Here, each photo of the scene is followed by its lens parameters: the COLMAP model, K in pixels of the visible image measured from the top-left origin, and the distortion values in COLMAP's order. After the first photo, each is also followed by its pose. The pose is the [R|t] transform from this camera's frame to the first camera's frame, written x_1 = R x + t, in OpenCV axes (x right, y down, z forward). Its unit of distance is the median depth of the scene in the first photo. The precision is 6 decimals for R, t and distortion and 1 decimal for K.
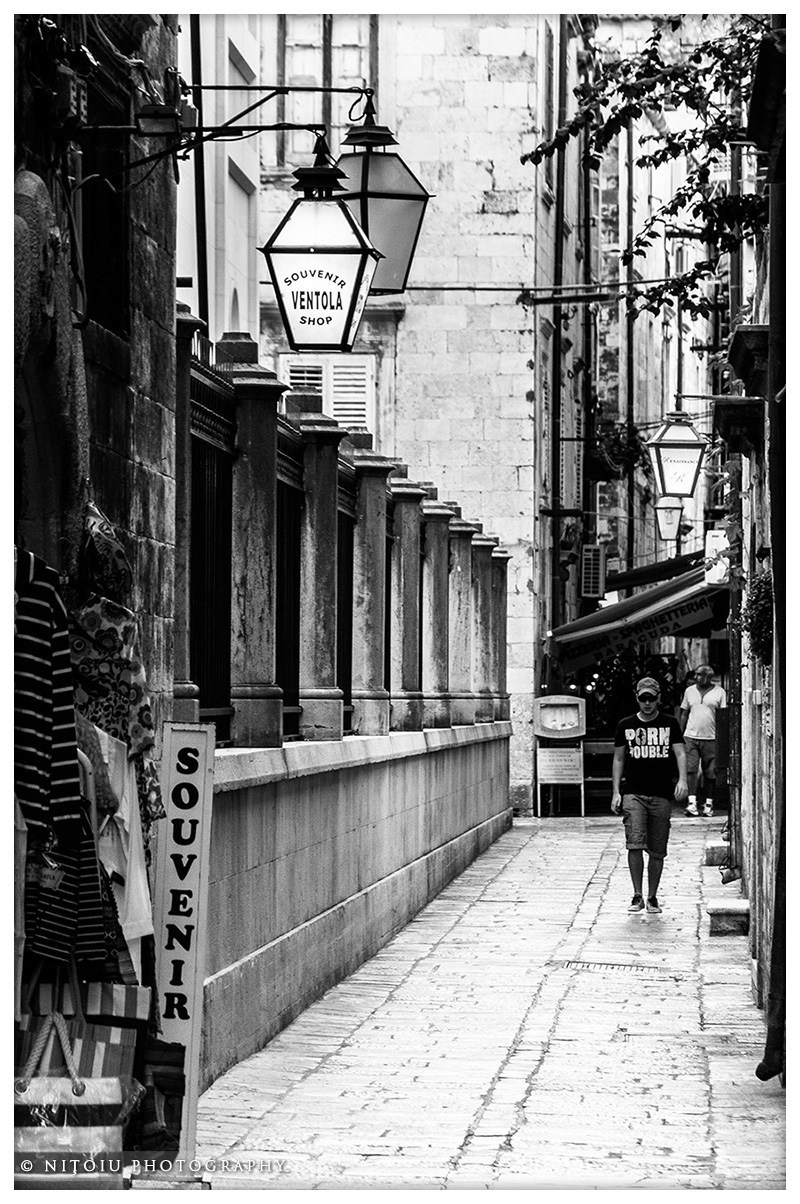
lens RADIAL K [[6377.6, 0, 400.0], [0, 6377.6, 602.0], [0, 0, 1]] dist [0.084053, 5.651984]
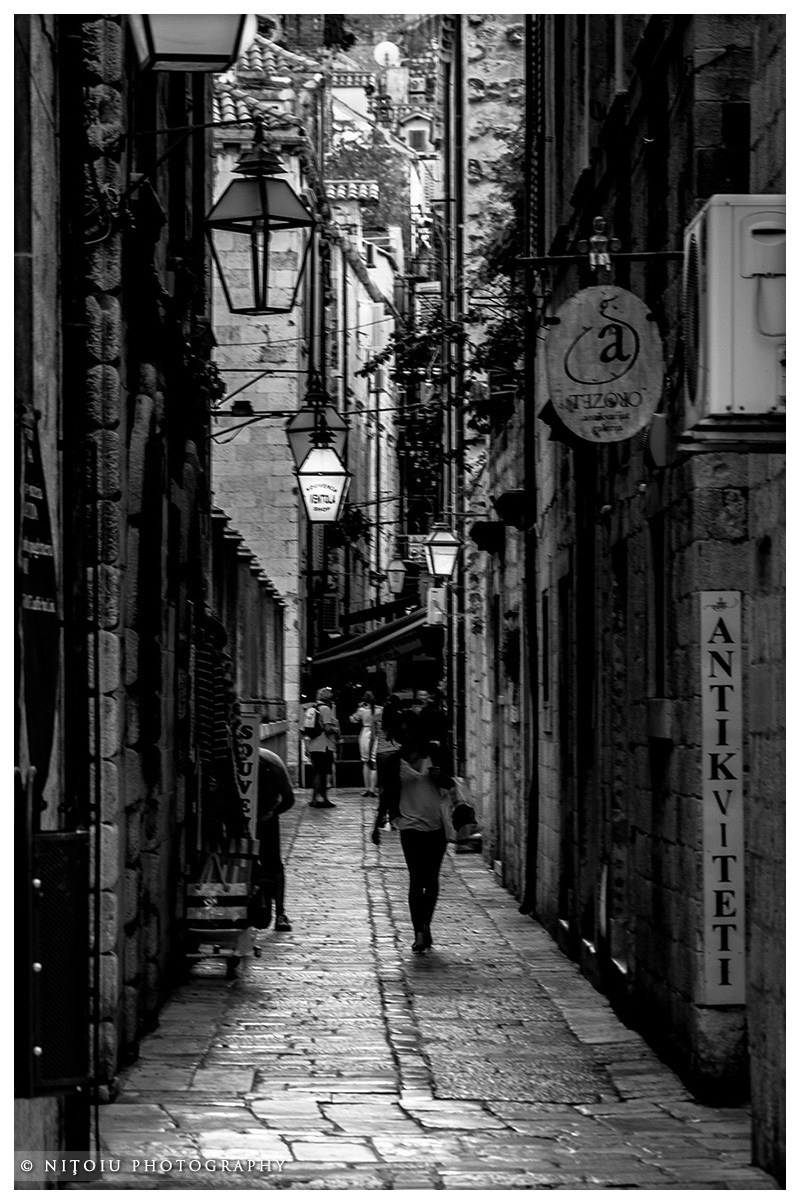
lens RADIAL K [[4711.0, 0, 400.0], [0, 4711.0, 602.0], [0, 0, 1]] dist [-0.130864, -0.738783]
pose [[0.998879, -0.004586, 0.047106, -0.028705], [0.004908, 0.999965, -0.006722, -0.002581], [-0.047073, 0.006946, 0.998867, -0.229641]]
